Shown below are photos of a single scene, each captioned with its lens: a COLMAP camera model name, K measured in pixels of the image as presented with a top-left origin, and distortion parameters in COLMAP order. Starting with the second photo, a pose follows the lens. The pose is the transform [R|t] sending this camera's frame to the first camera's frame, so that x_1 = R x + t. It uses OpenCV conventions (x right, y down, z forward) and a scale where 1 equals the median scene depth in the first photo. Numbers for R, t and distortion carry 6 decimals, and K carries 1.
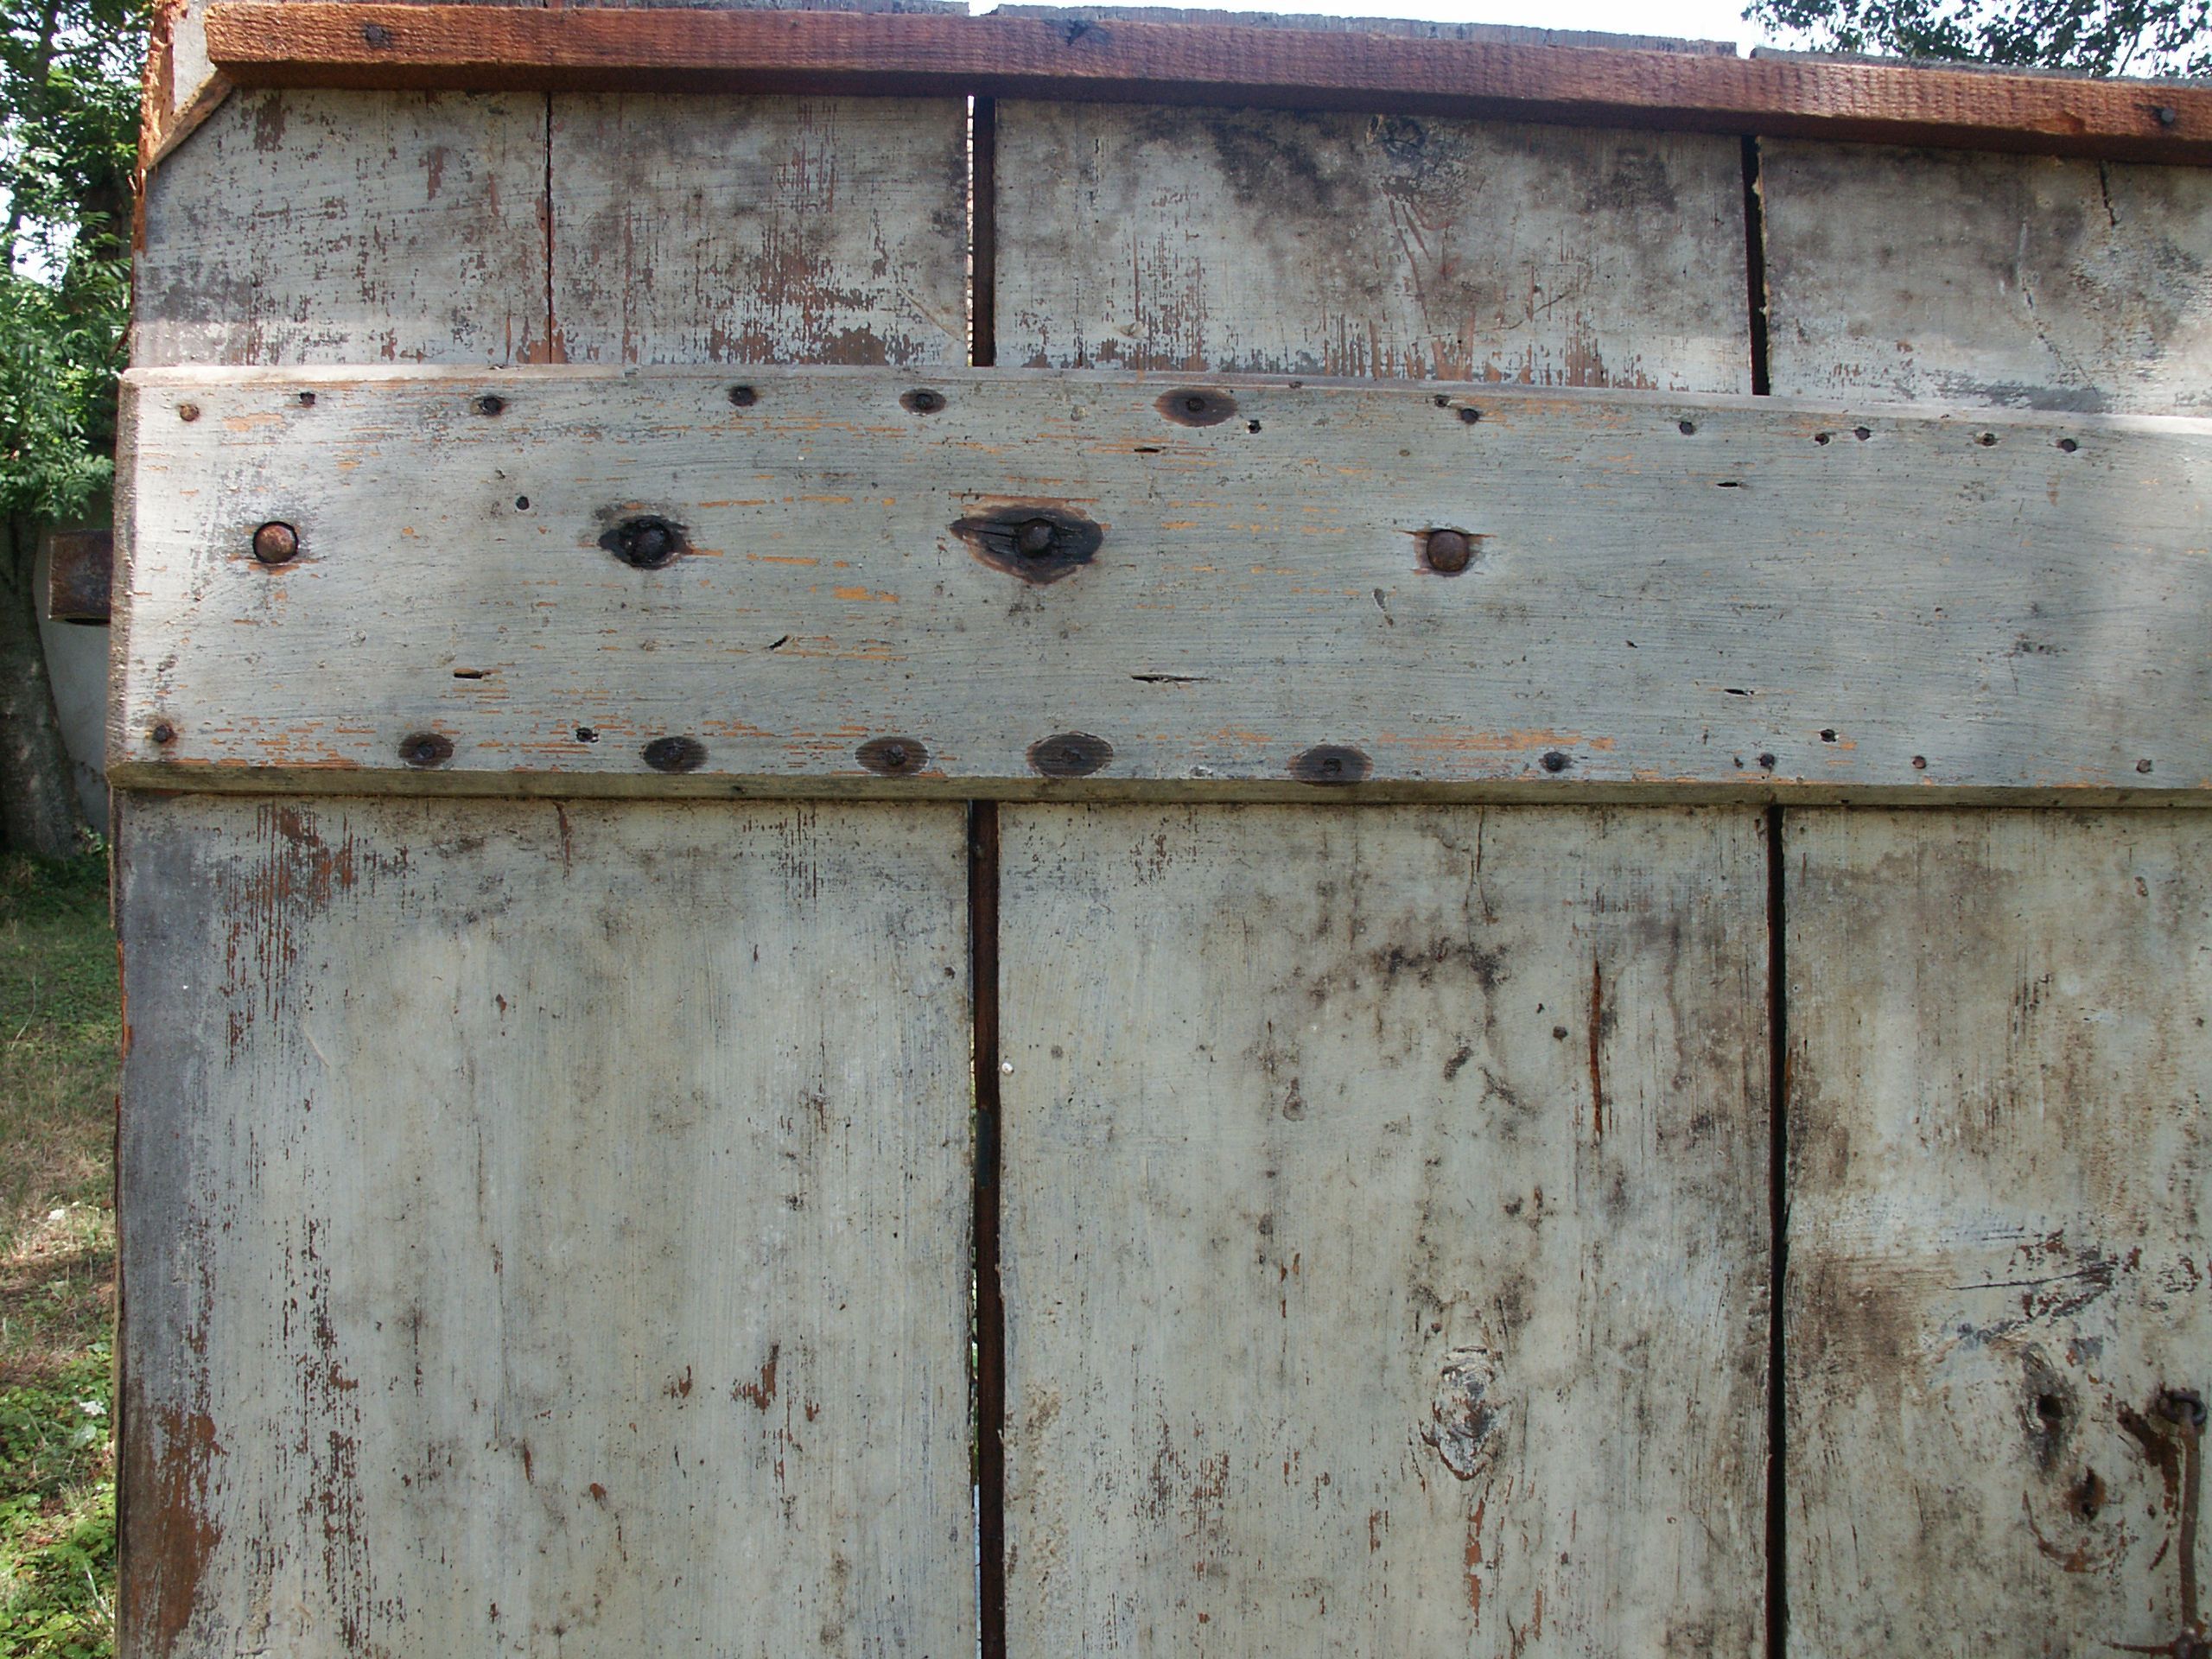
lens RADIAL K [[1828.9, 0, 1106.0], [0, 1828.9, 829.5], [0, 0, 1]] dist [-0.175071, 0.149876]
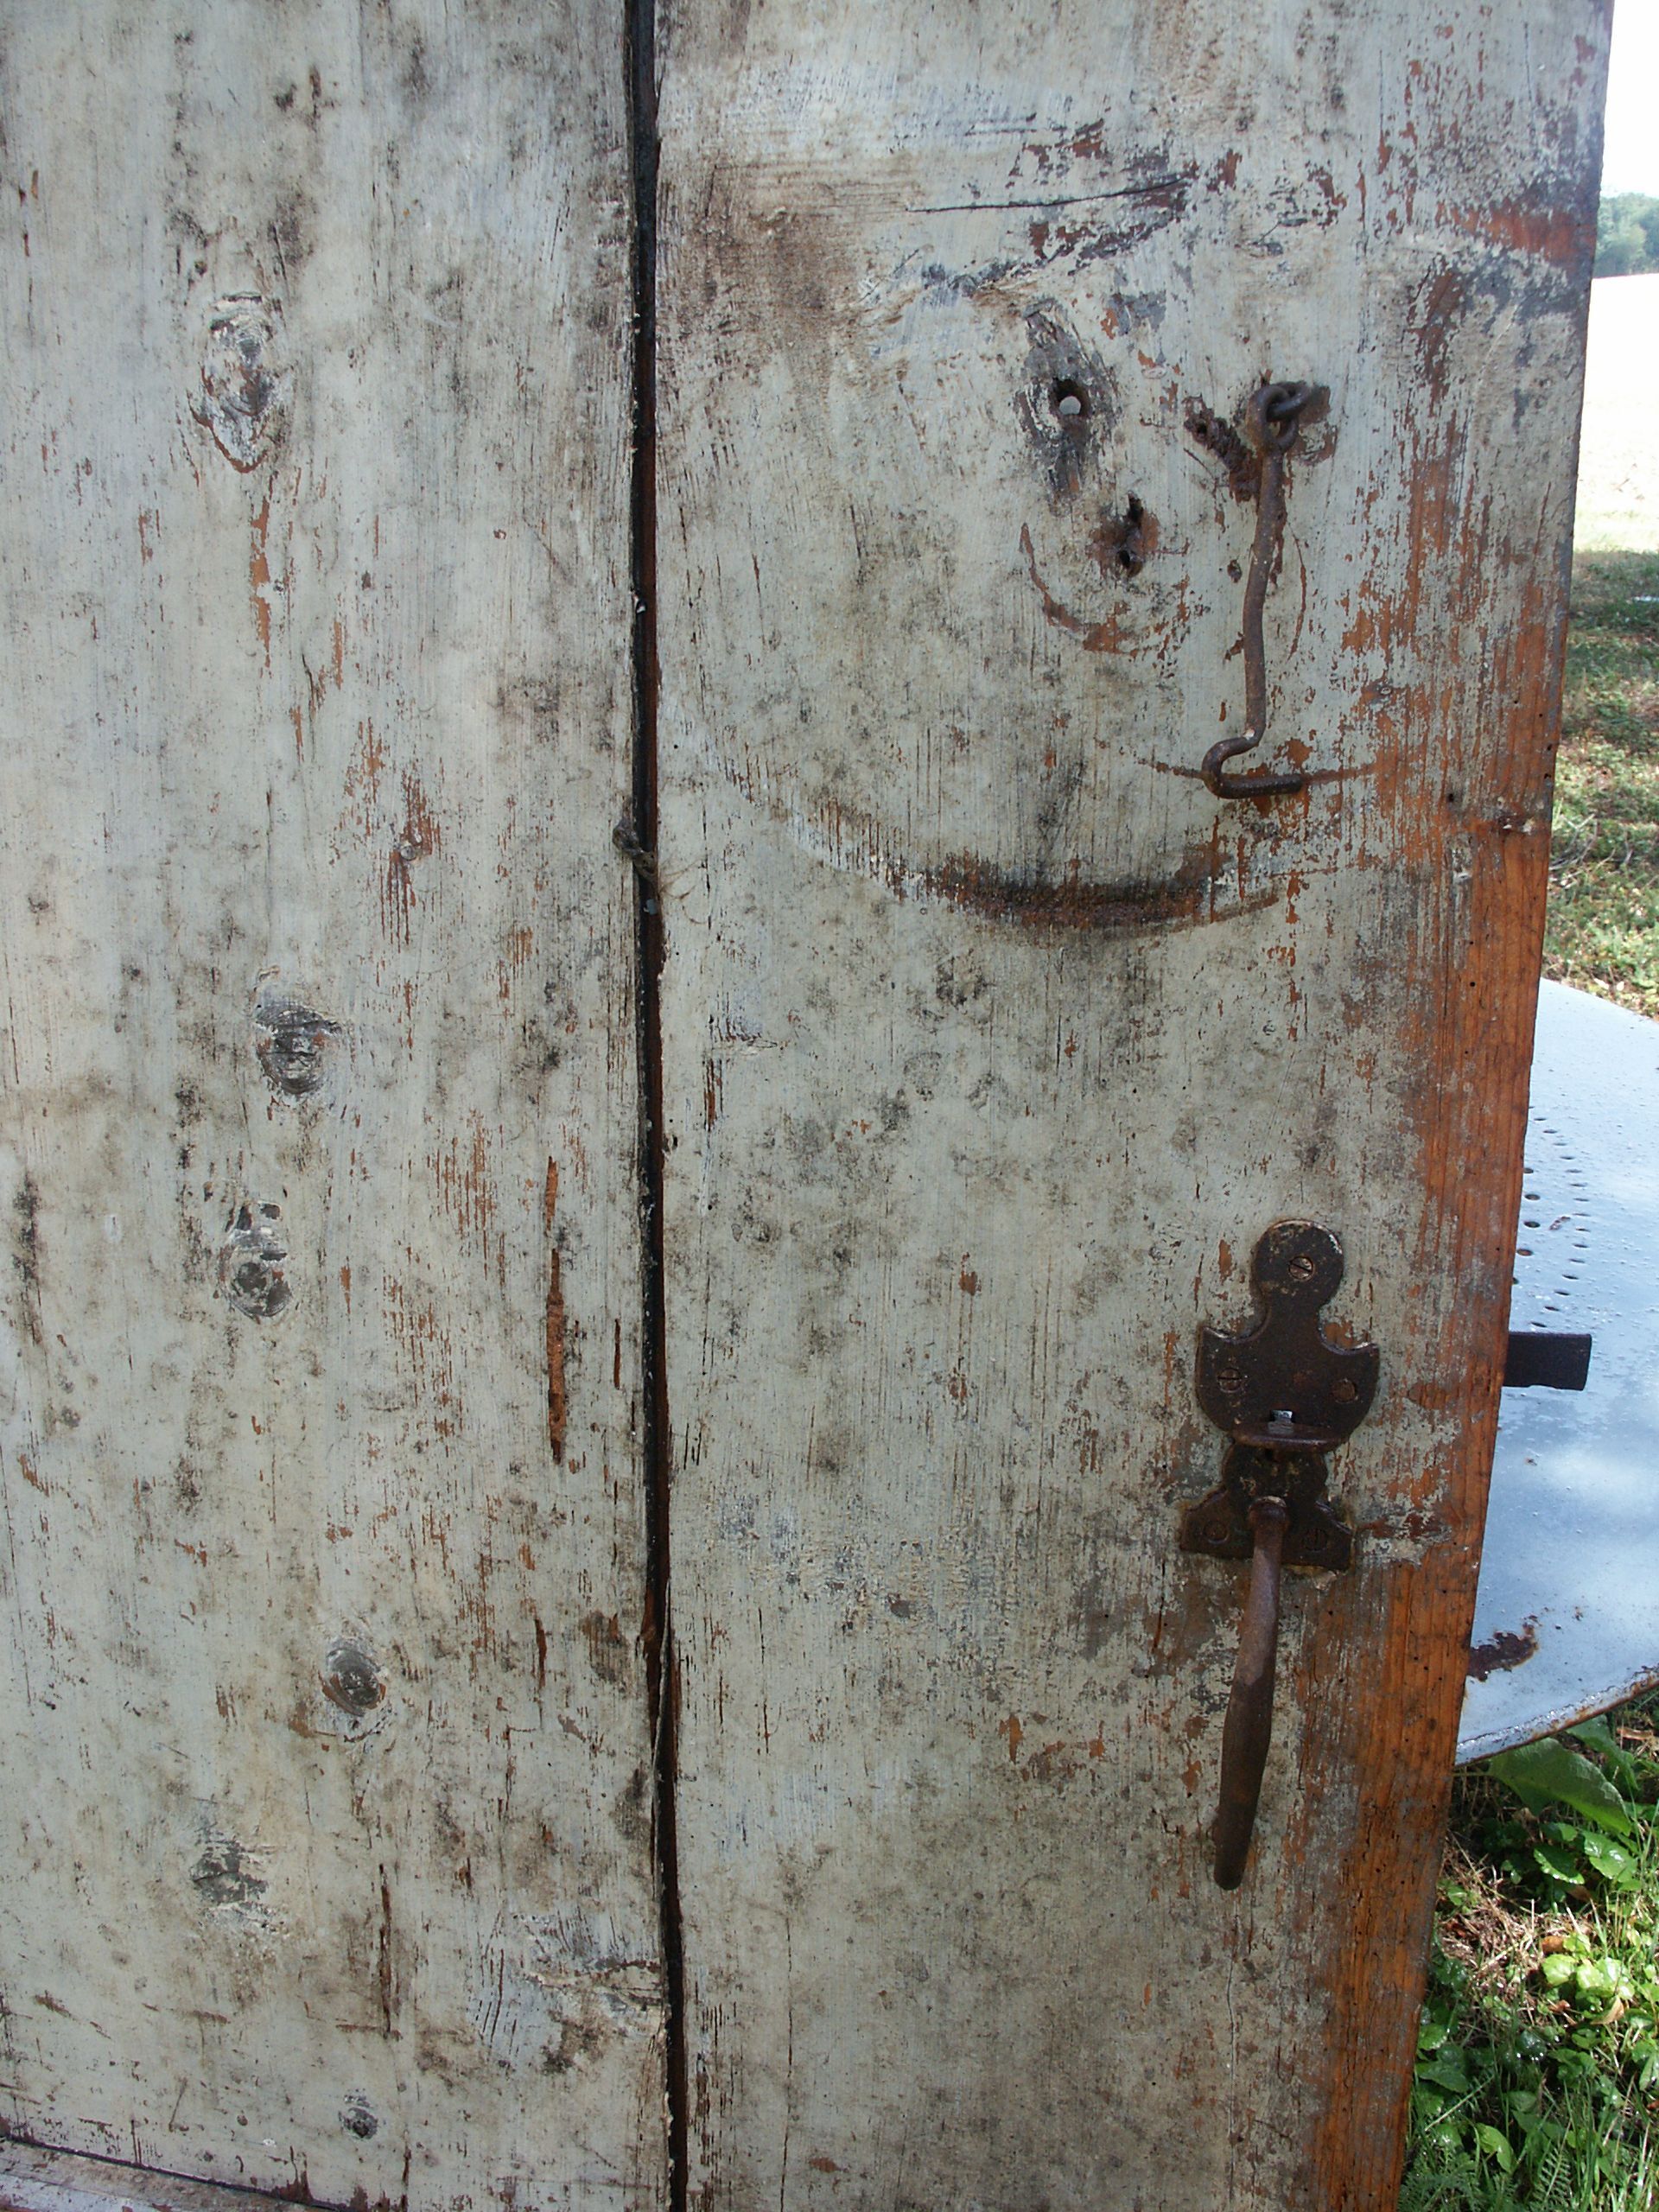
lens RADIAL K [[1828.9, 0, 829.5], [0, 1828.9, 1106.0], [0, 0, 1]] dist [-0.175071, 0.149876]
pose [[0.947262, 0.089000, -0.307852, 0.696086], [-0.002748, 0.962881, 0.269914, 0.413194], [0.320447, -0.254834, 0.912345, 0.288656]]
